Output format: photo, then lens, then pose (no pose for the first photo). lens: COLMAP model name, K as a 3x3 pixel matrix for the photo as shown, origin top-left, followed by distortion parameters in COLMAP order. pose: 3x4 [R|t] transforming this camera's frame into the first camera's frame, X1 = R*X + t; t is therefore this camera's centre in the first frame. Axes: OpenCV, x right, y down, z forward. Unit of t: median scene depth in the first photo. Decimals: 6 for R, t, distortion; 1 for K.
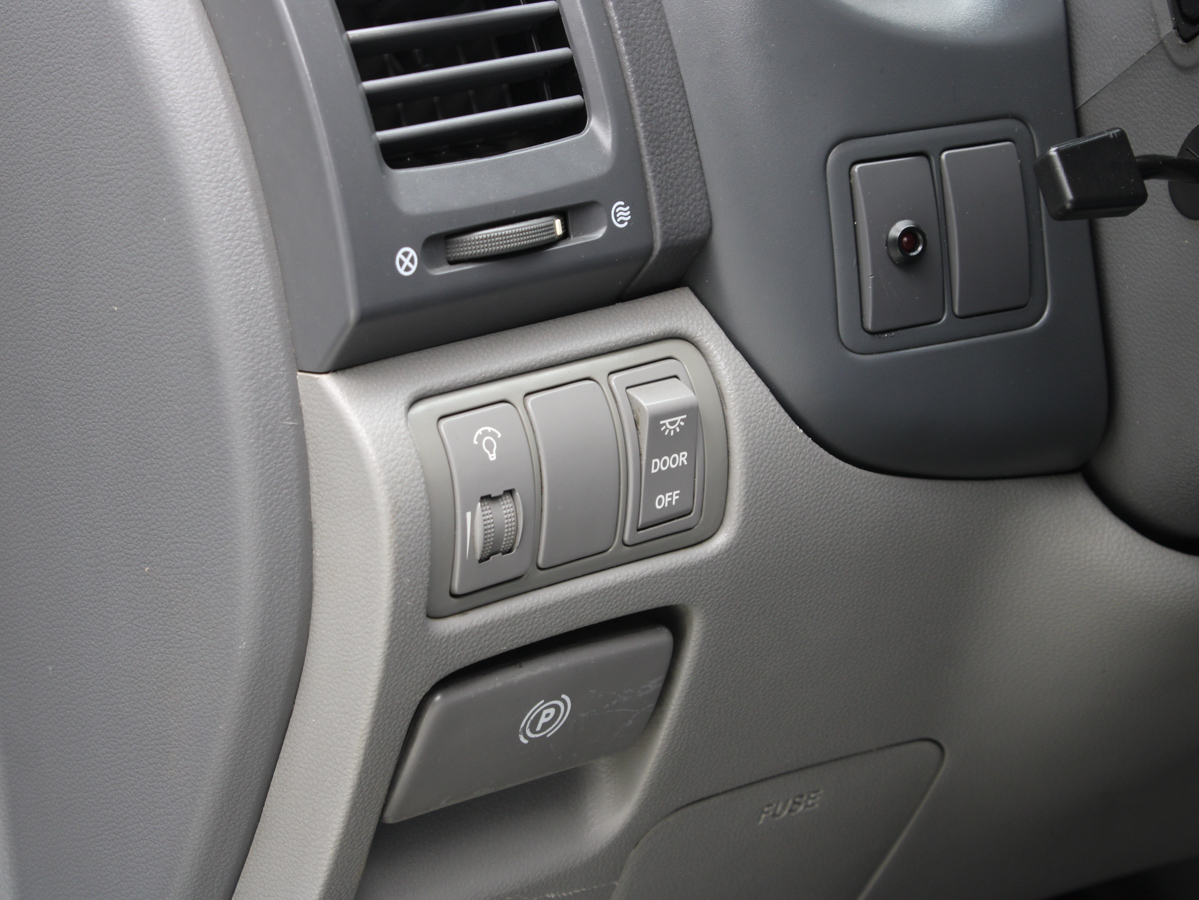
lens RADIAL K [[2878.7, 0, 595.9], [0, 2878.7, 453.1], [0, 0, 1]] dist [0.086654, 0.000000]
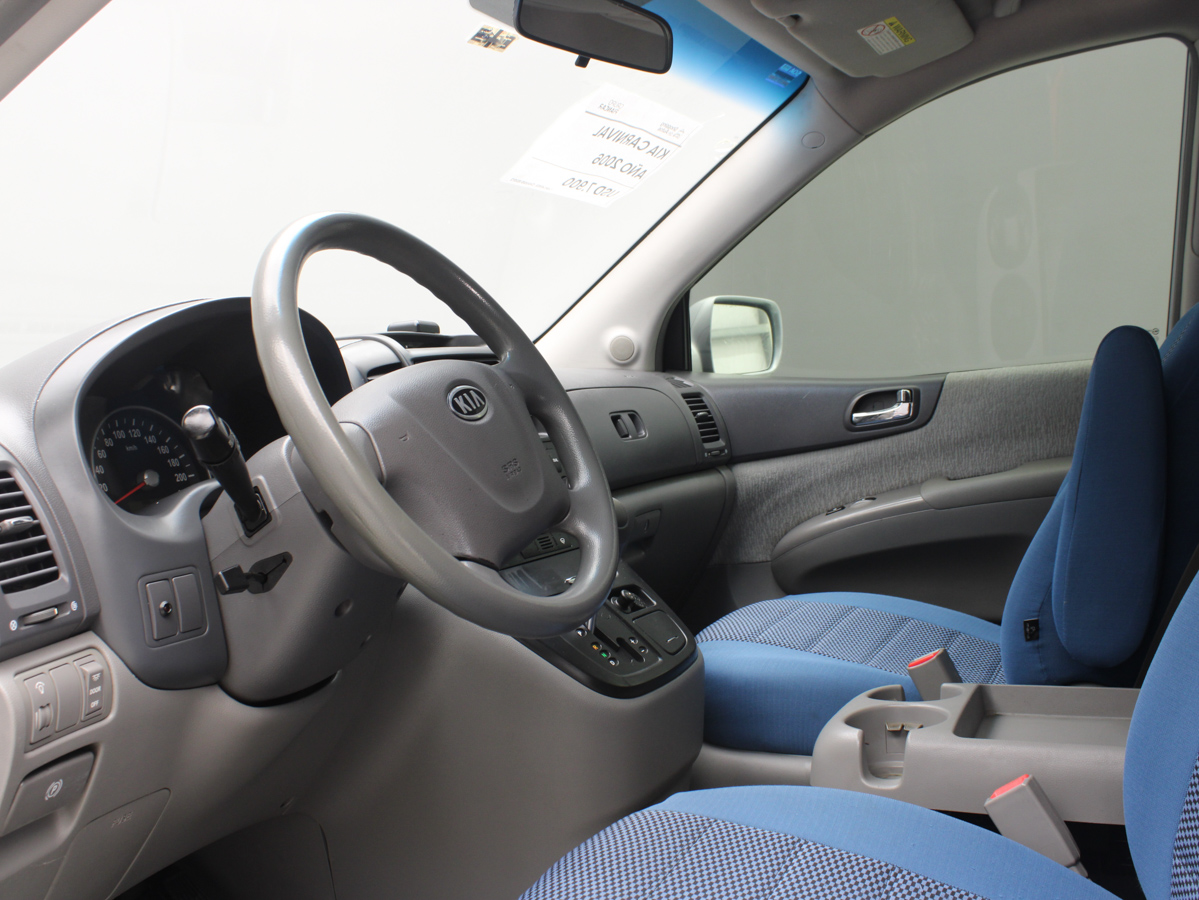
lens RADIAL K [[1162.2, 0, 595.5], [0, 1162.2, 452.6], [0, 0, 1]] dist [-0.107615, 0.000000]
pose [[0.810851, -0.020013, 0.584911, -0.221685], [0.151450, 0.972548, -0.176675, 0.046682], [-0.565318, 0.231842, 0.791622, -0.229915]]
